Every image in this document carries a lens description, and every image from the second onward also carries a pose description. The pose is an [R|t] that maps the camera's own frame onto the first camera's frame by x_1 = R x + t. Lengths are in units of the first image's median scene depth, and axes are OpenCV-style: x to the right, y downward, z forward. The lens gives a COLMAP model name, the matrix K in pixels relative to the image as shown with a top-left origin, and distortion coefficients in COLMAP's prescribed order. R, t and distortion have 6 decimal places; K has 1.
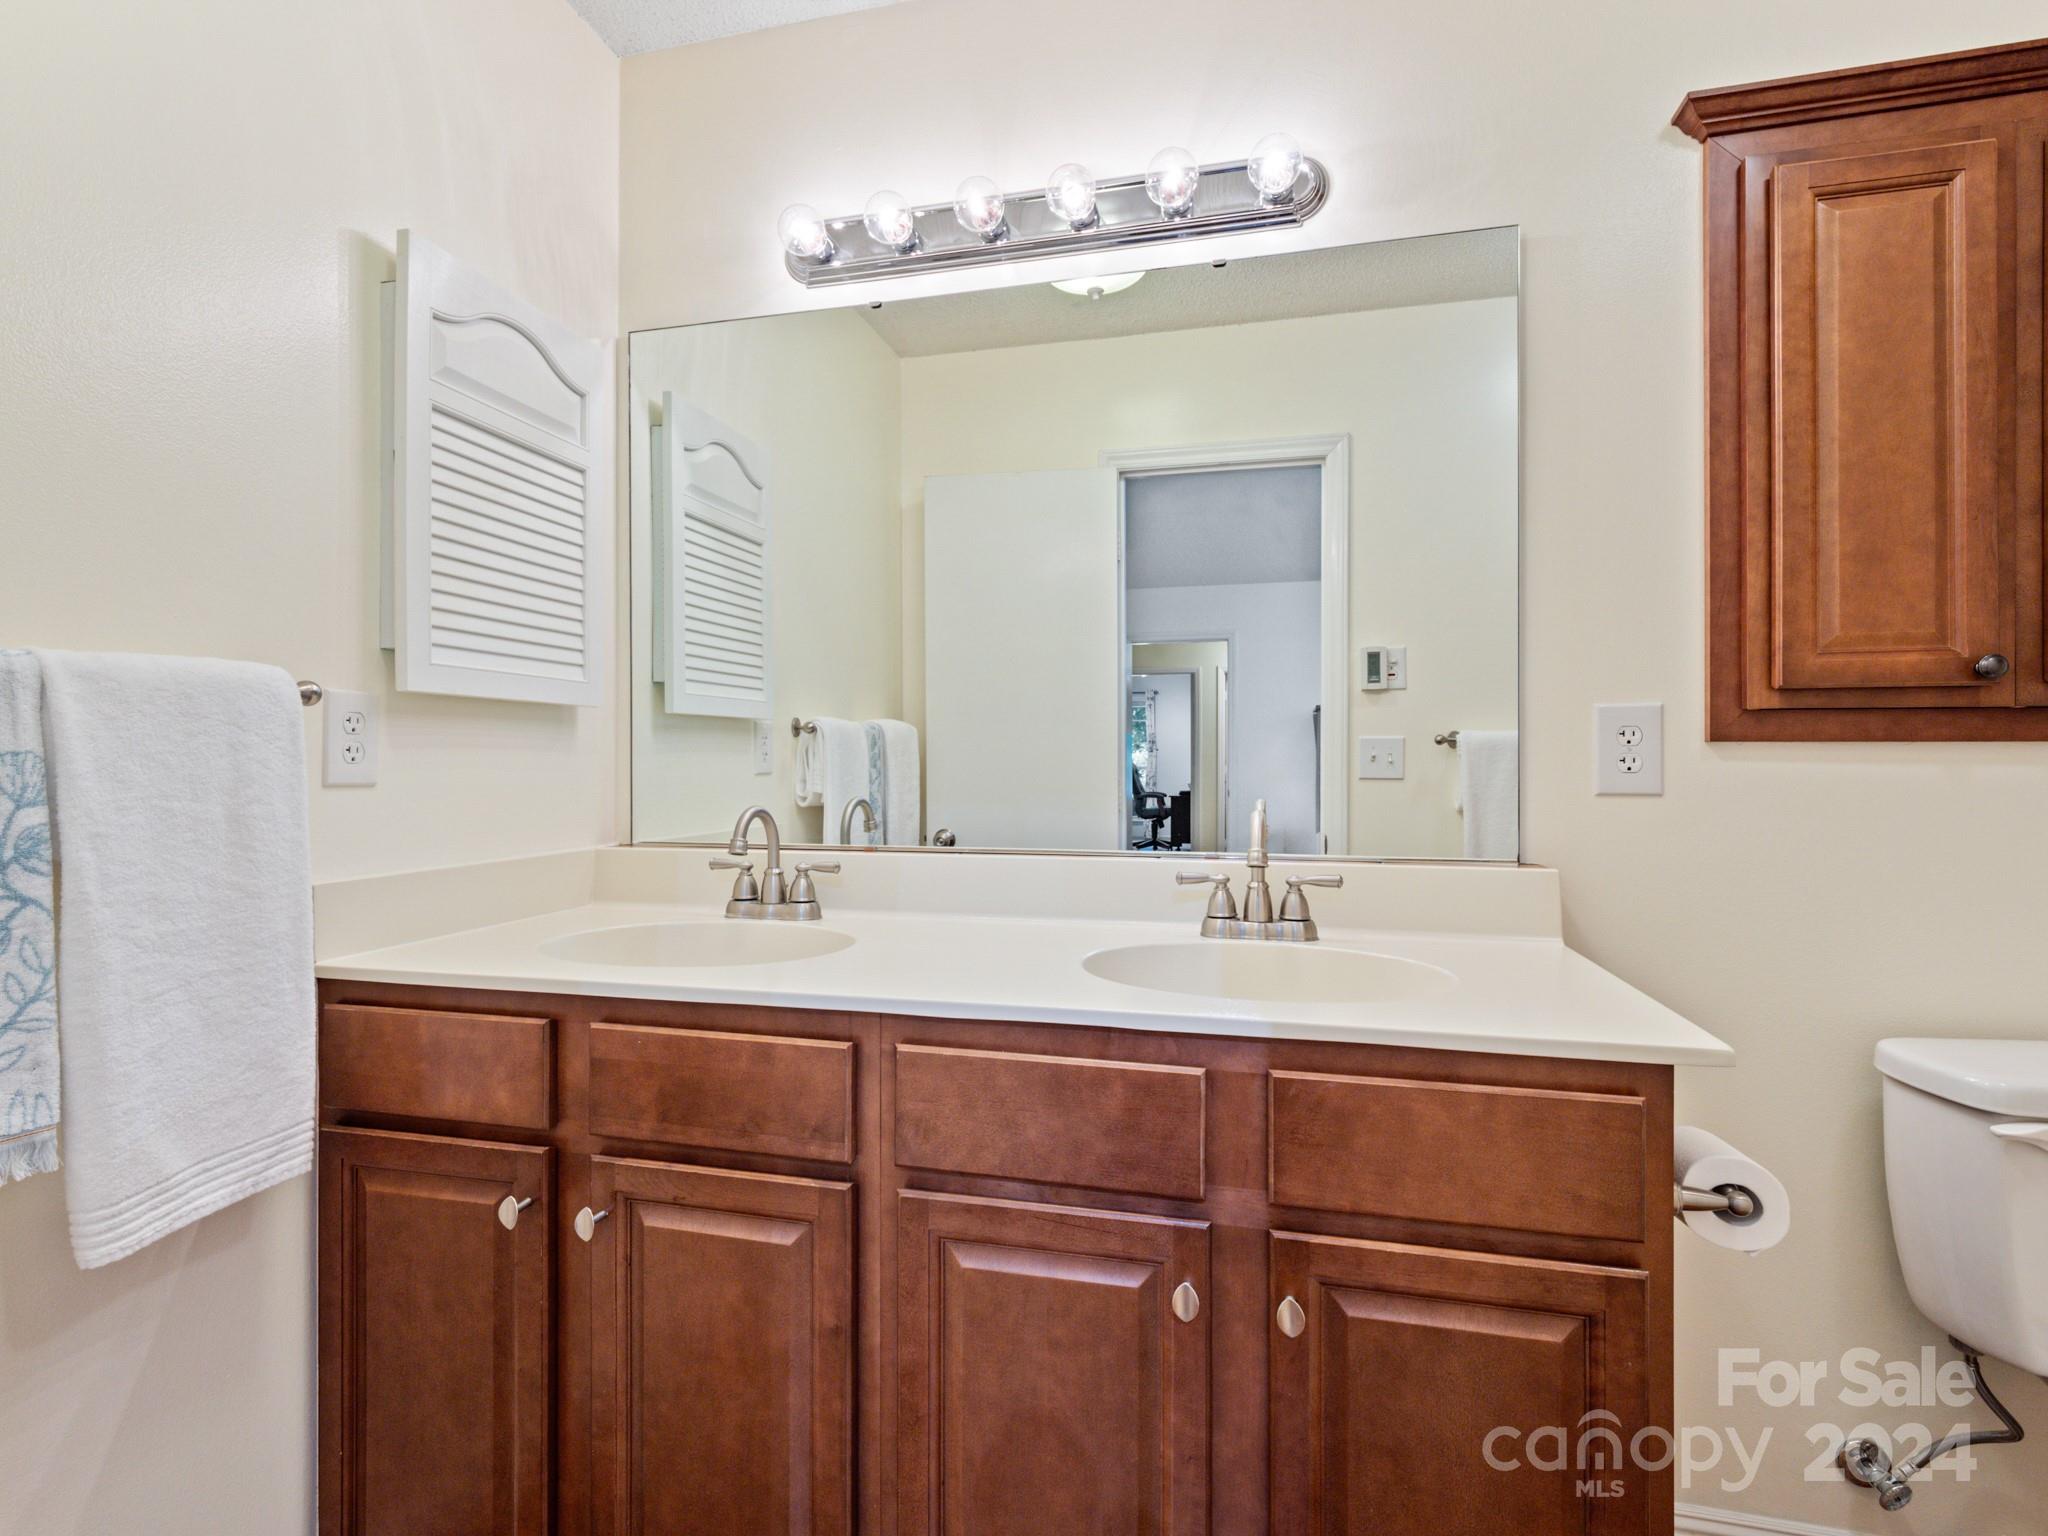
lens RADIAL K [[1001.5, 0, 1024.0], [0, 1001.5, 764.6], [0, 0, 1]] dist [0.001600, -0.000777]
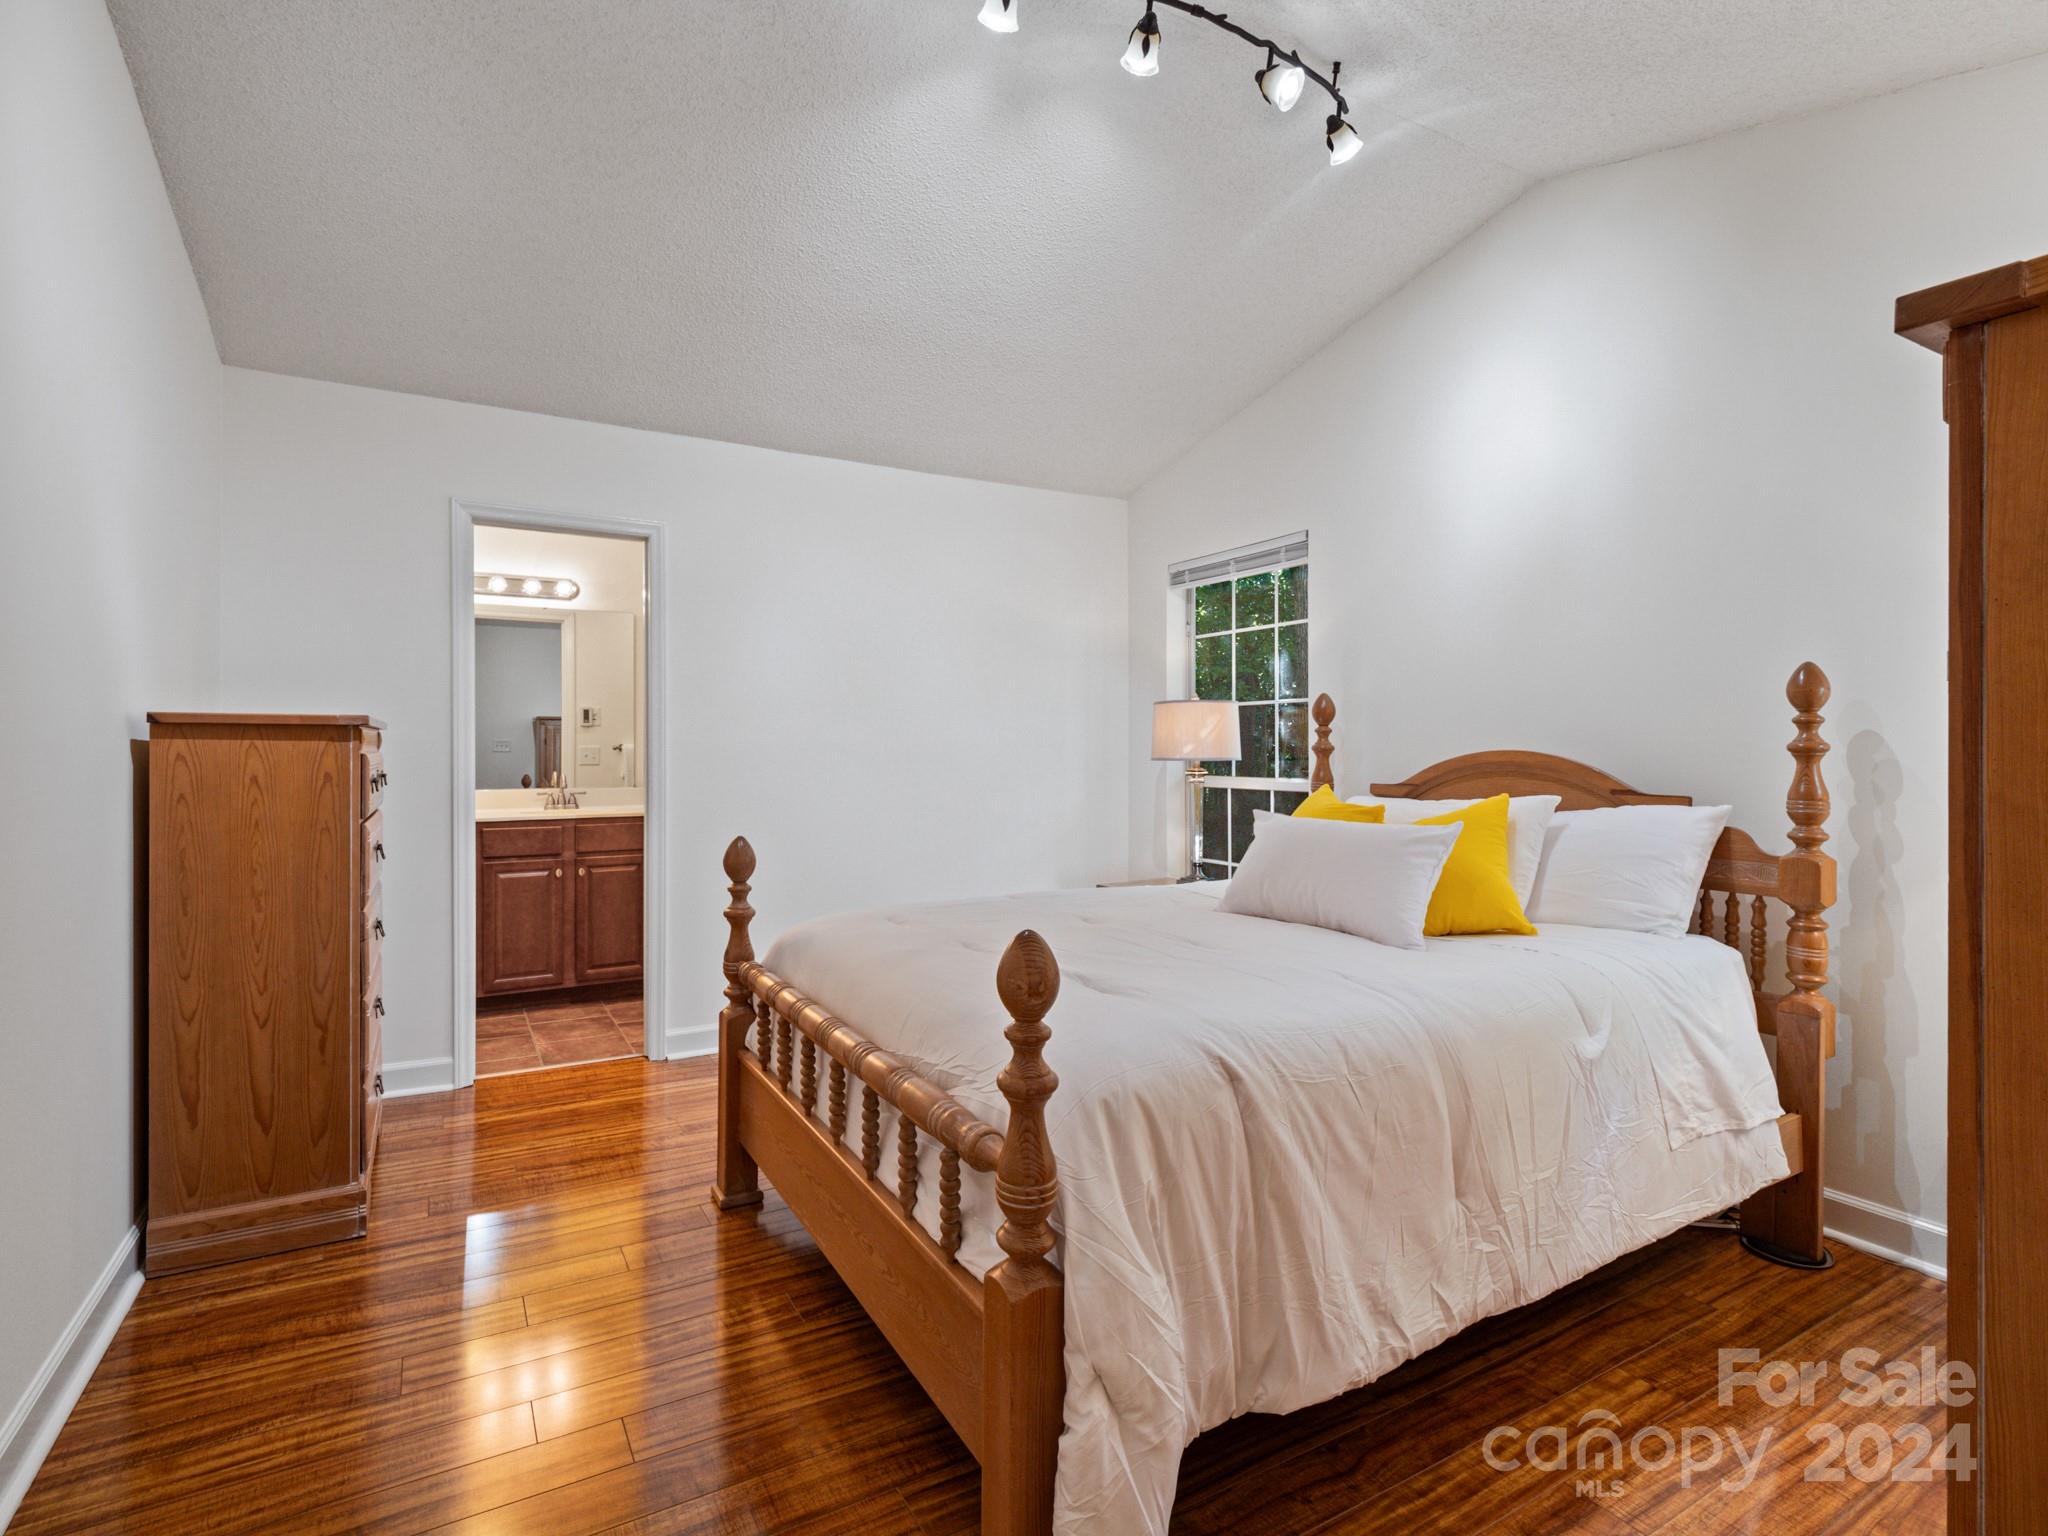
lens RADIAL K [[1001.5, 0, 1021.6], [0, 1001.5, 755.3], [0, 0, 1]] dist [0.001600, -0.000777]
pose [[0.716188, -0.001610, 0.697905, -1.549225], [-0.001646, 0.999991, 0.003996, -0.050220], [-0.697905, -0.004011, 0.716179, -3.861109]]
